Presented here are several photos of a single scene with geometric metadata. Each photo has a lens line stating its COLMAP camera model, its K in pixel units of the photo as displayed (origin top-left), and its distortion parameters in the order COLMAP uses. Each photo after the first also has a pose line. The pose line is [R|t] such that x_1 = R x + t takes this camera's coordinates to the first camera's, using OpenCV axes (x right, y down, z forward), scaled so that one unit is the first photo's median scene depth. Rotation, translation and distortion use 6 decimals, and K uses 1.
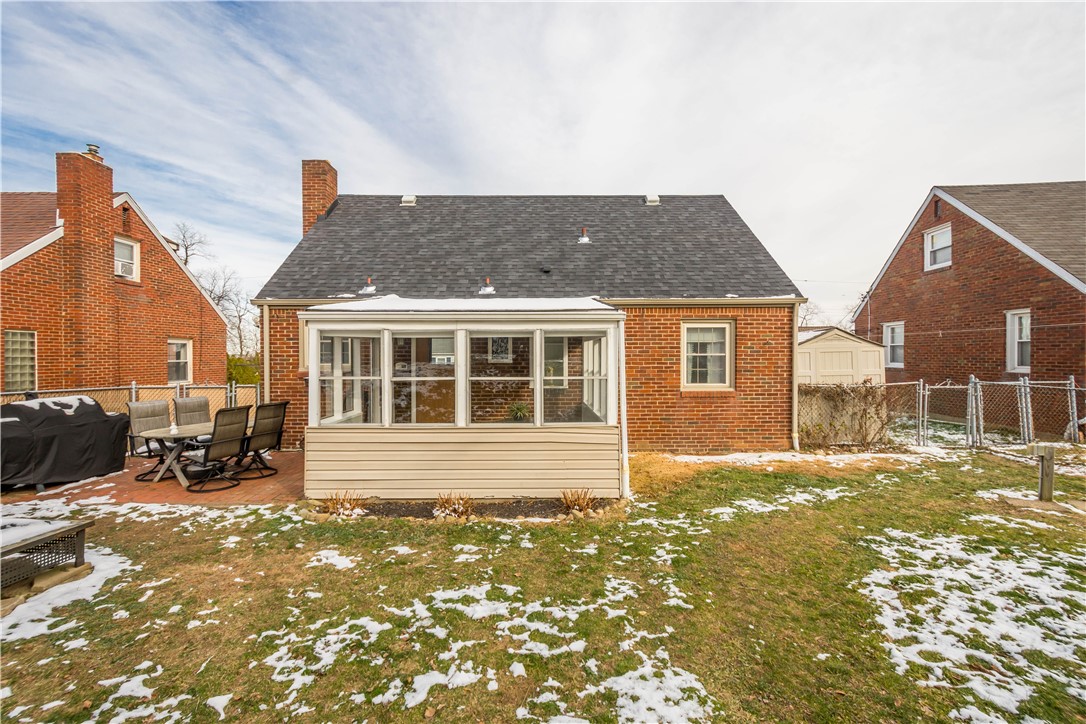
lens RADIAL K [[480.3, 0, 526.6], [0, 480.3, 357.2], [0, 0, 1]] dist [0.003998, 0.000572]
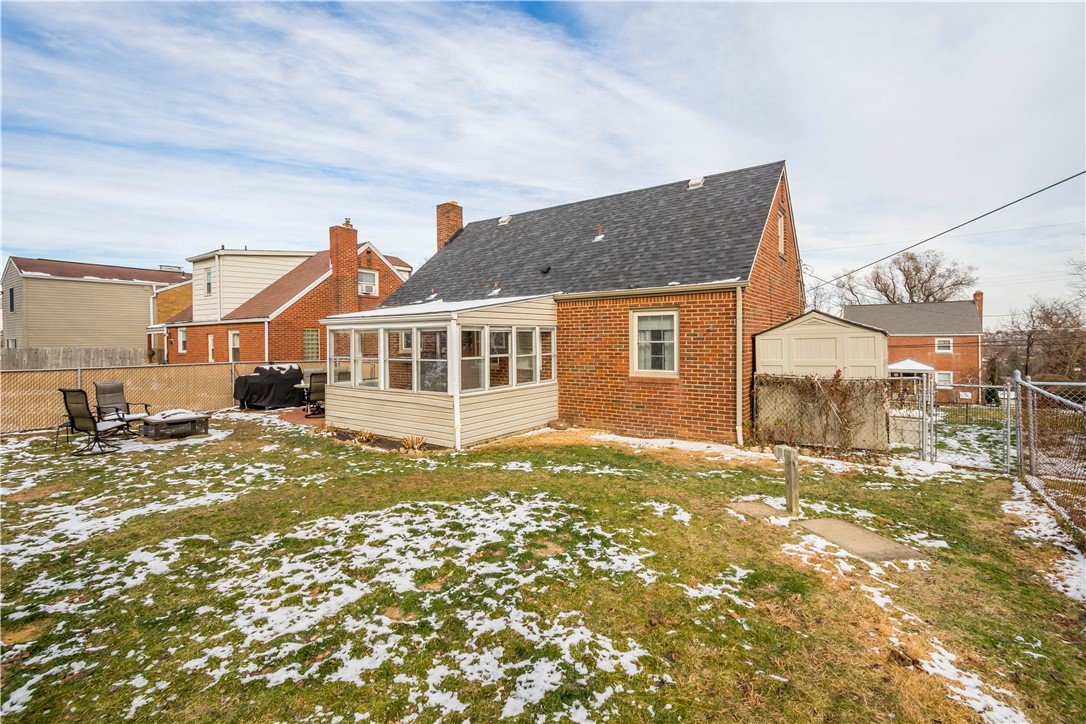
lens RADIAL K [[480.3, 0, 538.1], [0, 480.3, 343.0], [0, 0, 1]] dist [0.003998, 0.000572]
pose [[0.812157, 0.001104, -0.583438, 0.786549], [0.002819, 0.999979, 0.005815, -0.009973], [0.583433, -0.006368, 0.812137, 0.016515]]
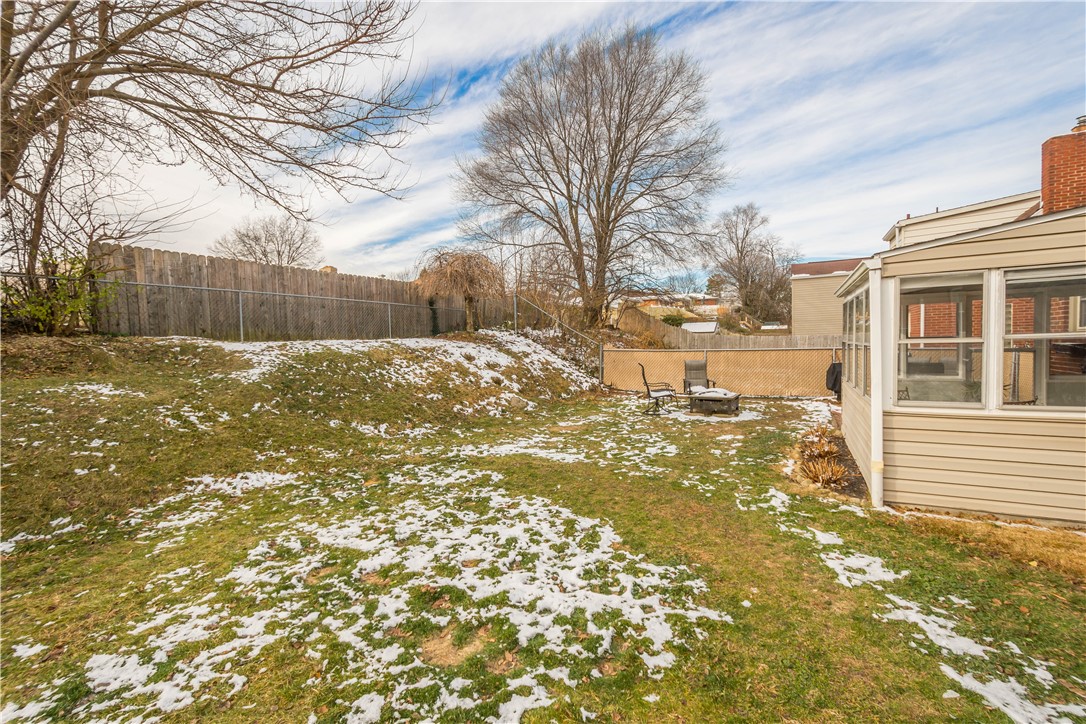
lens RADIAL K [[480.3, 0, 546.5], [0, 480.3, 366.4], [0, 0, 1]] dist [0.003998, 0.000572]
pose [[-0.468944, 0.059139, -0.881246, 0.734446], [0.025102, 0.998245, 0.053633, 0.014629], [0.882871, 0.003029, -0.469605, 0.594956]]
